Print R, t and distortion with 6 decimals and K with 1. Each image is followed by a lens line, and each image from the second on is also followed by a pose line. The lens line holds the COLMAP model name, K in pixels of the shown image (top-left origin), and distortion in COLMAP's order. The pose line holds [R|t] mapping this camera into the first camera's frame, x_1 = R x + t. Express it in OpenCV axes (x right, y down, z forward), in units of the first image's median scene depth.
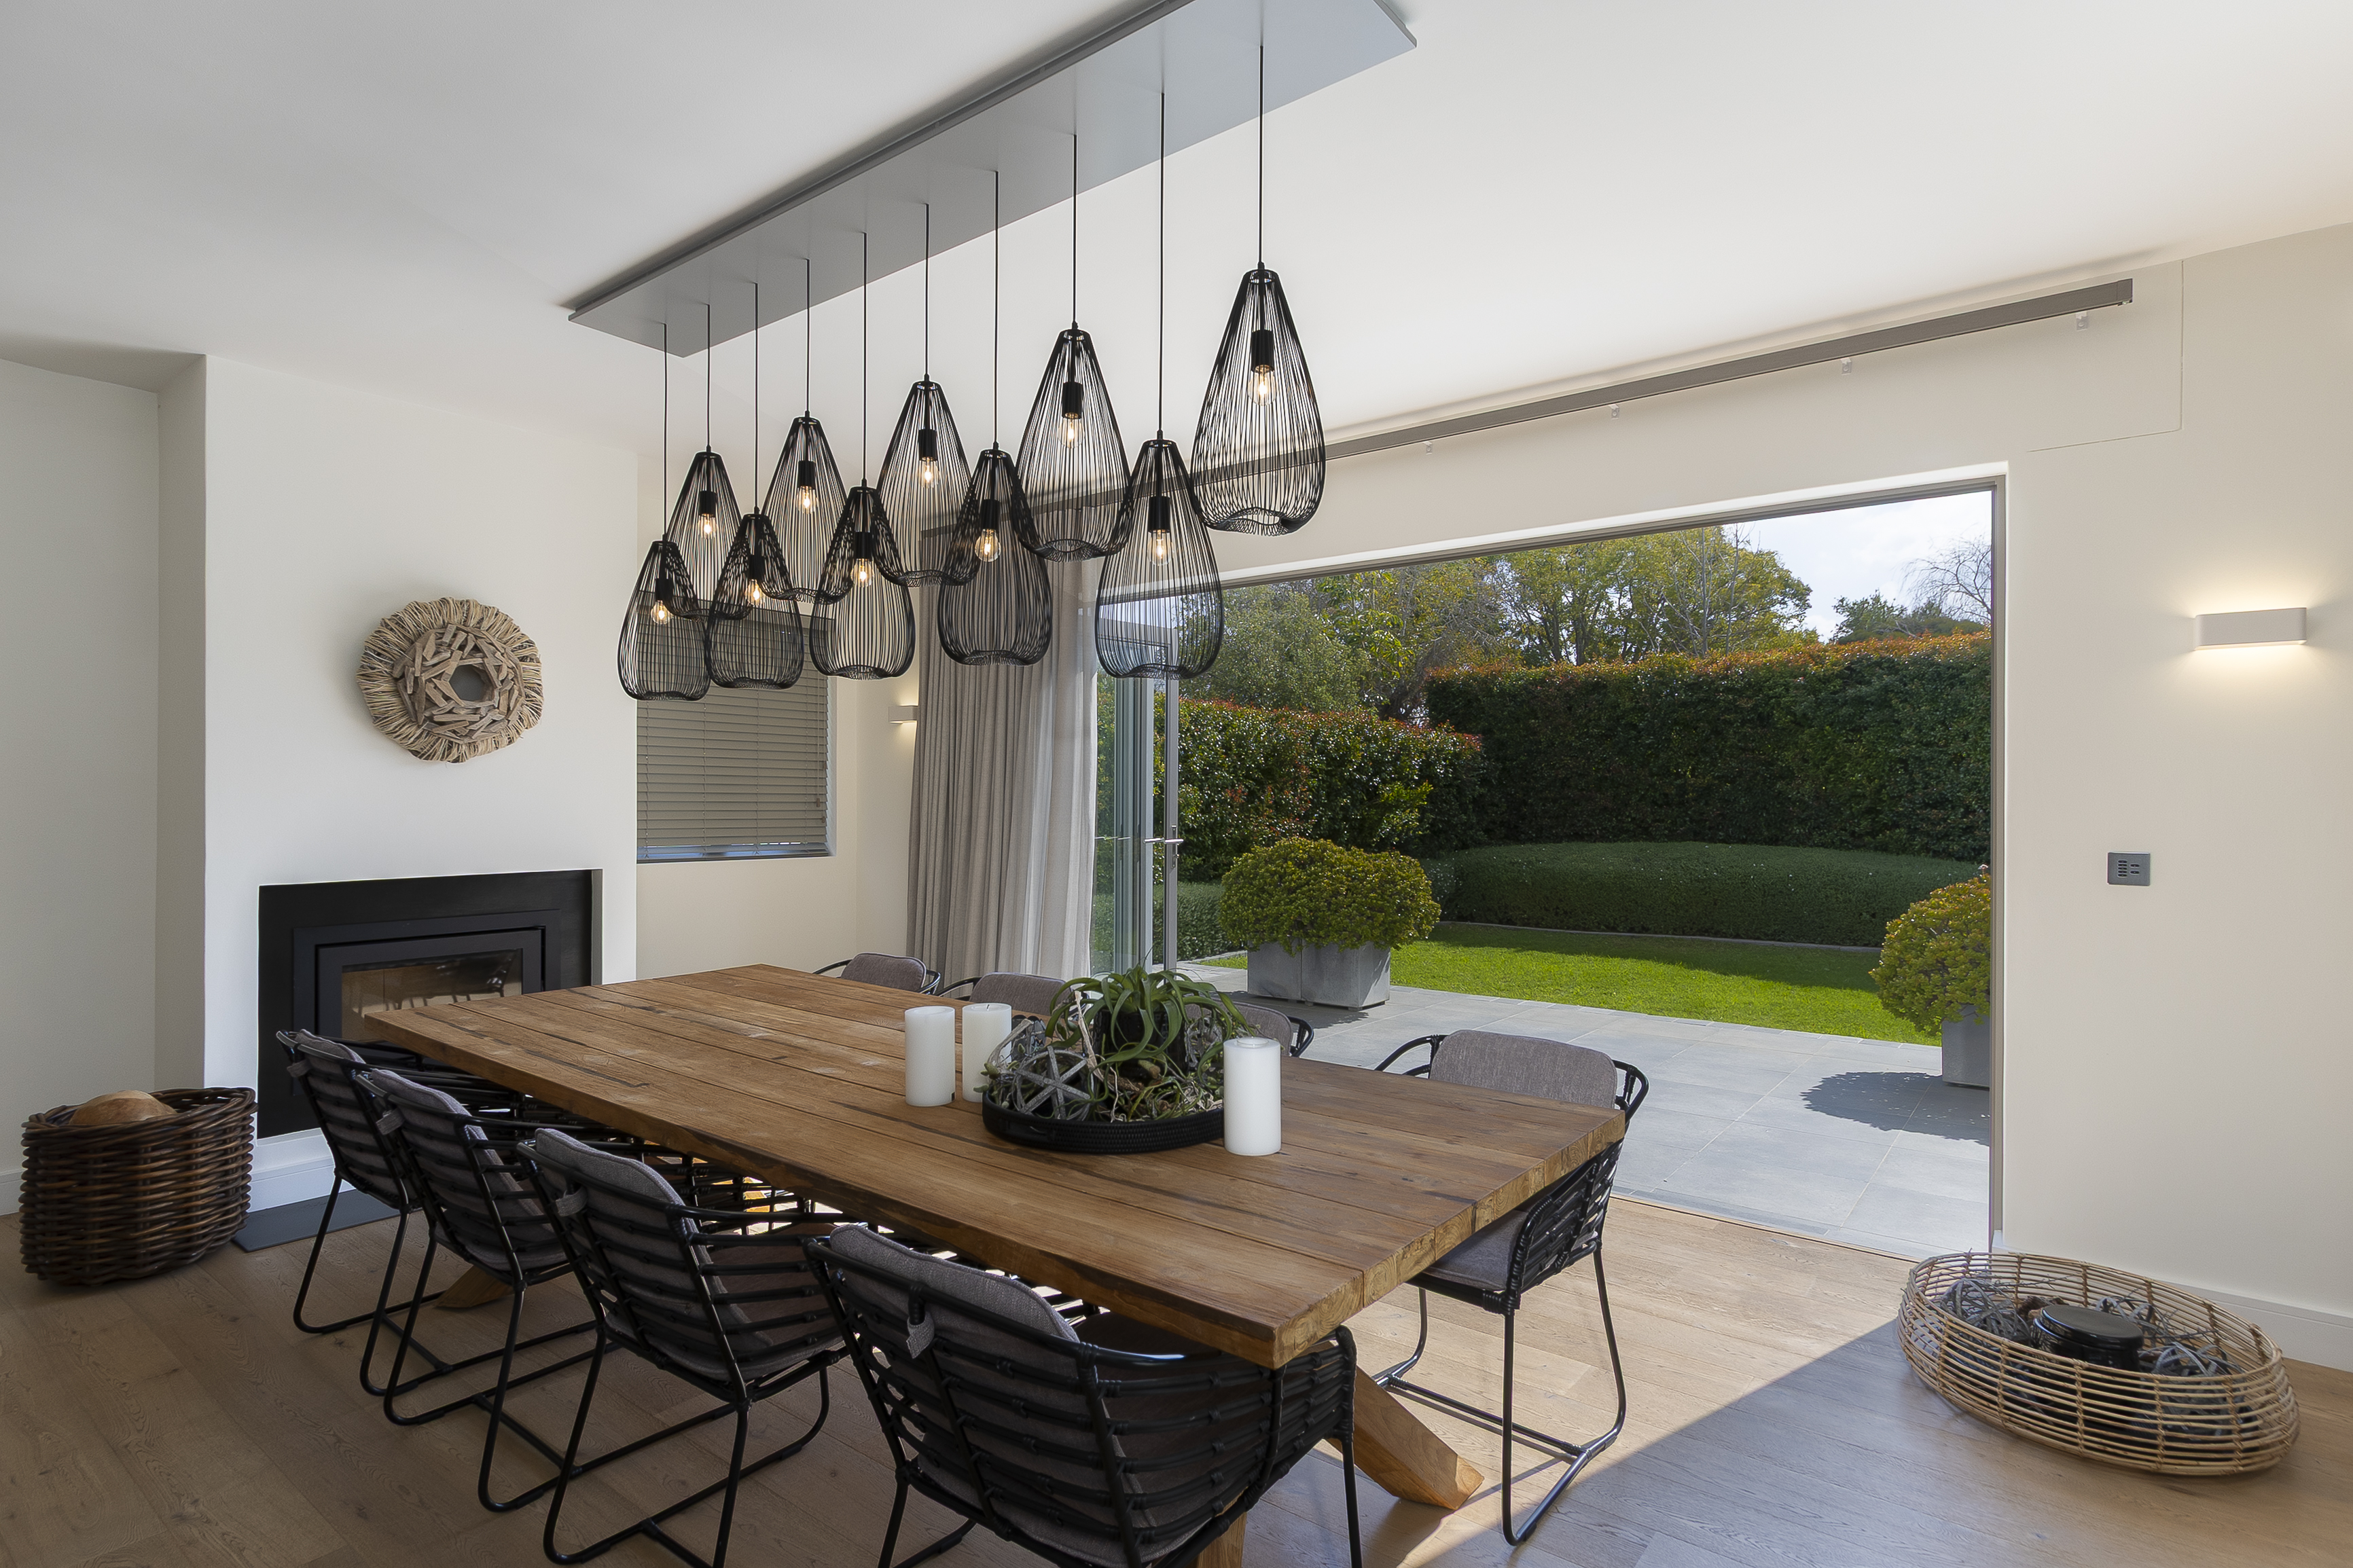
lens RADIAL K [[1161.8, 0, 1177.2], [0, 1161.8, 793.1], [0, 0, 1]] dist [0.006069, -0.001290]
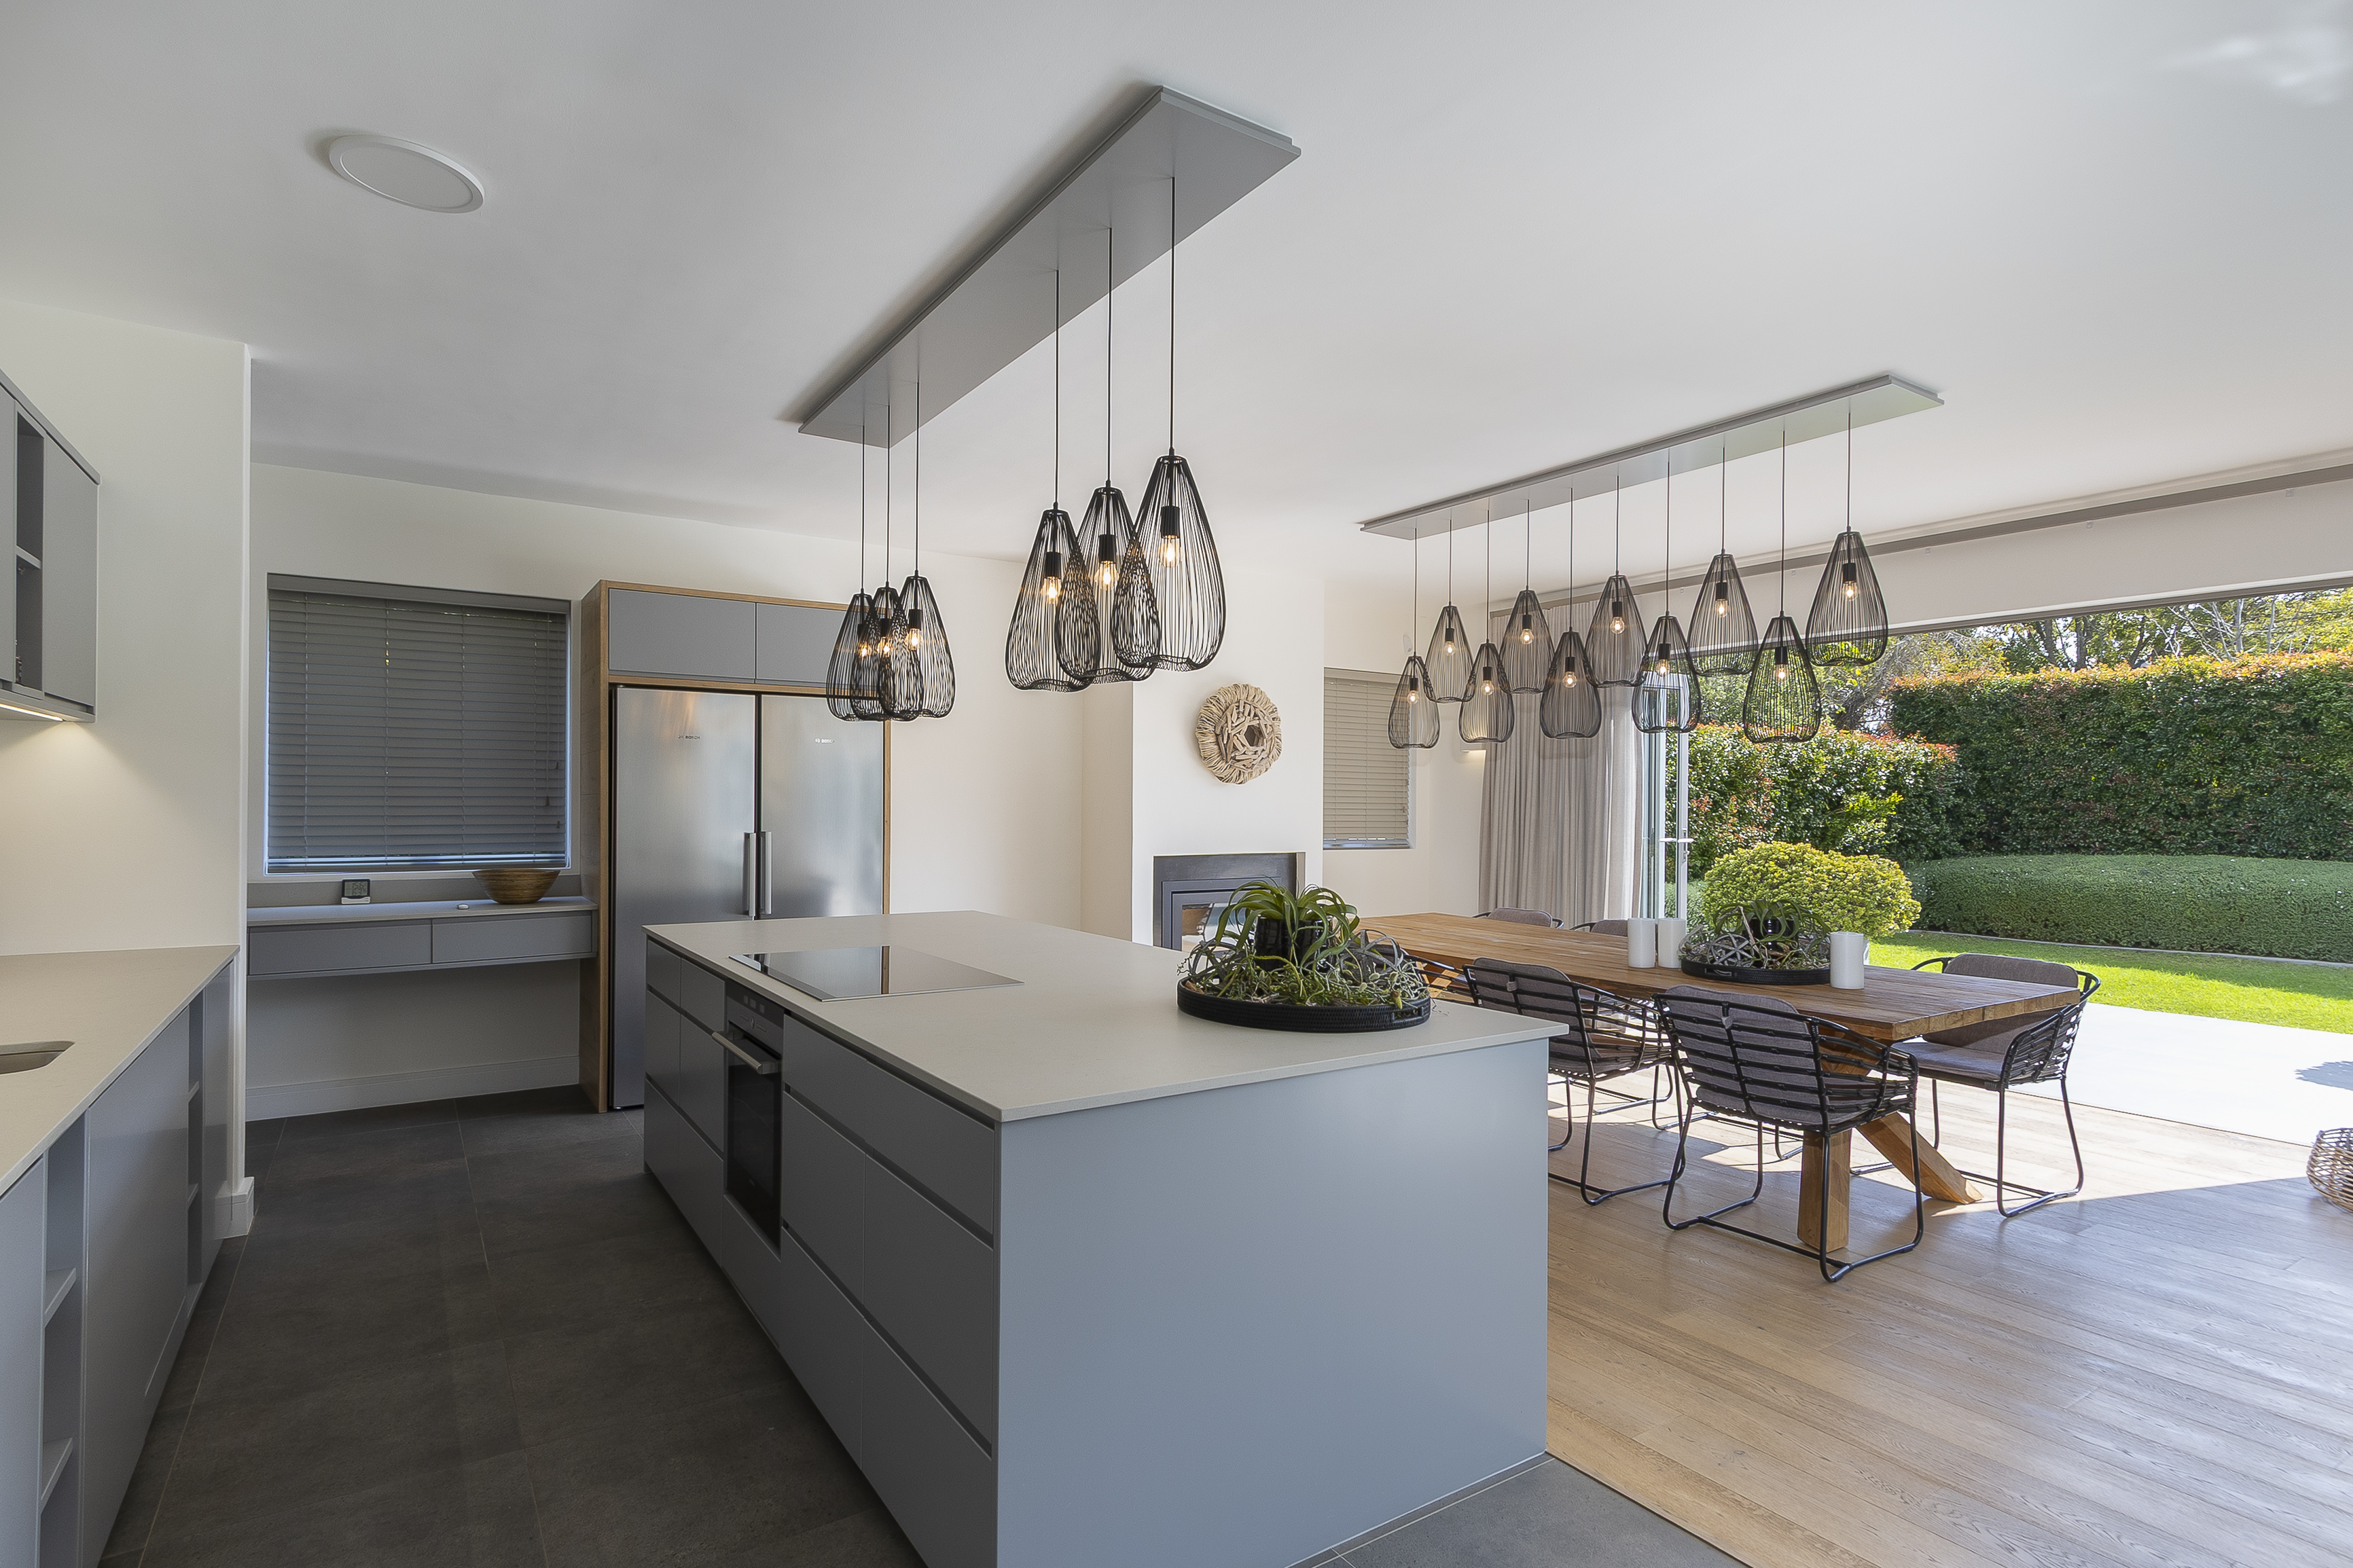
lens RADIAL K [[1161.8, 0, 1178.1], [0, 1161.8, 797.0], [0, 0, 1]] dist [0.006069, -0.001290]
pose [[0.946861, 0.001135, -0.321640, -0.058169], [-0.002279, 0.999992, -0.003182, -0.000749], [0.321634, 0.003746, 0.946857, -0.190077]]
